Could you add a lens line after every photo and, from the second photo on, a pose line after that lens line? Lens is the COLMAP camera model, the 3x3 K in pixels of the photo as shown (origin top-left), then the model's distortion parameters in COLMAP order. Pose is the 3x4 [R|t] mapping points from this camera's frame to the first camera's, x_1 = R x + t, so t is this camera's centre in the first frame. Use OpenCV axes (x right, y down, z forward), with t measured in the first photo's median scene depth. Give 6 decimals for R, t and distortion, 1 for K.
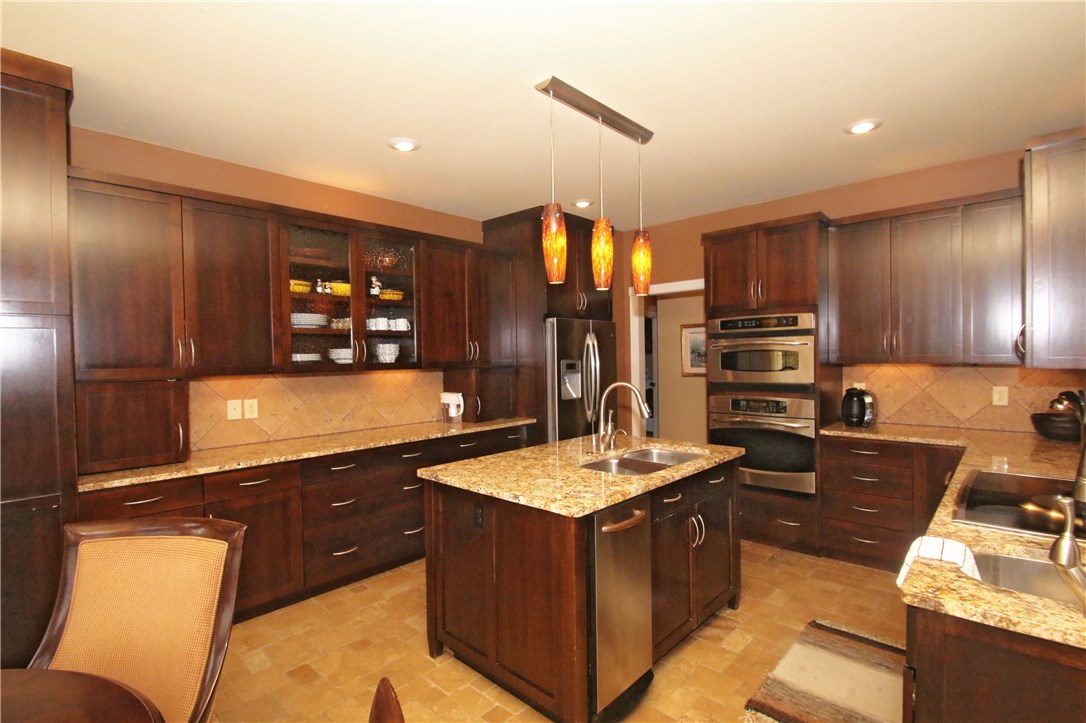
lens RADIAL K [[505.5, 0, 551.6], [0, 505.5, 367.6], [0, 0, 1]] dist [0.000384, -0.004722]
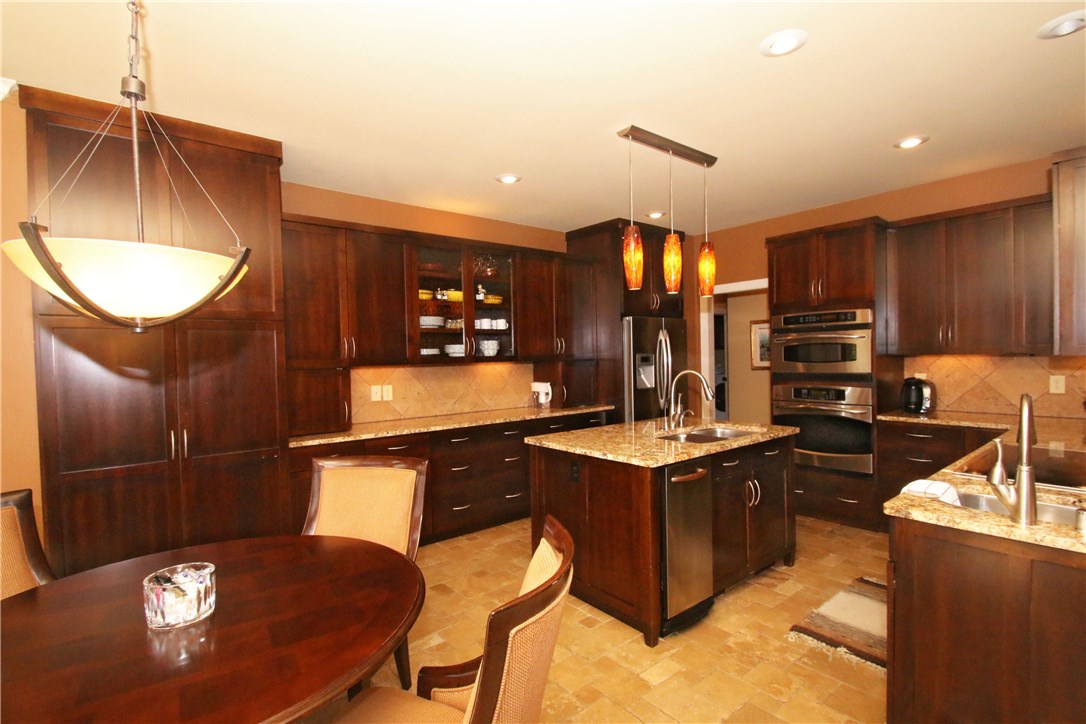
lens RADIAL K [[505.5, 0, 553.4], [0, 505.5, 369.7], [0, 0, 1]] dist [0.000384, -0.004722]
pose [[0.990460, -0.000917, -0.137799, -0.013080], [0.001986, 0.999969, 0.007620, 0.015642], [0.137788, -0.007821, 0.990431, -0.195345]]
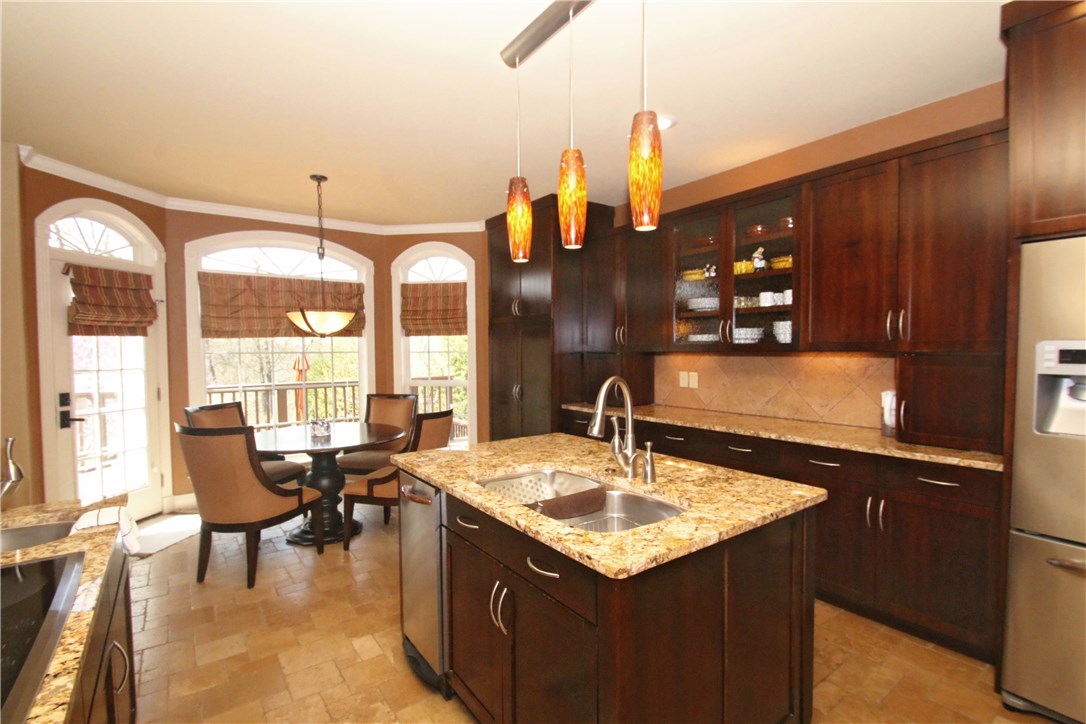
lens RADIAL K [[505.5, 0, 546.6], [0, 505.5, 365.0], [0, 0, 1]] dist [0.000384, -0.004722]
pose [[-0.193700, 0.048273, -0.979872, 0.701337], [-0.010824, 0.998623, 0.051336, -0.015367], [0.981001, 0.020550, -0.192911, 0.920227]]
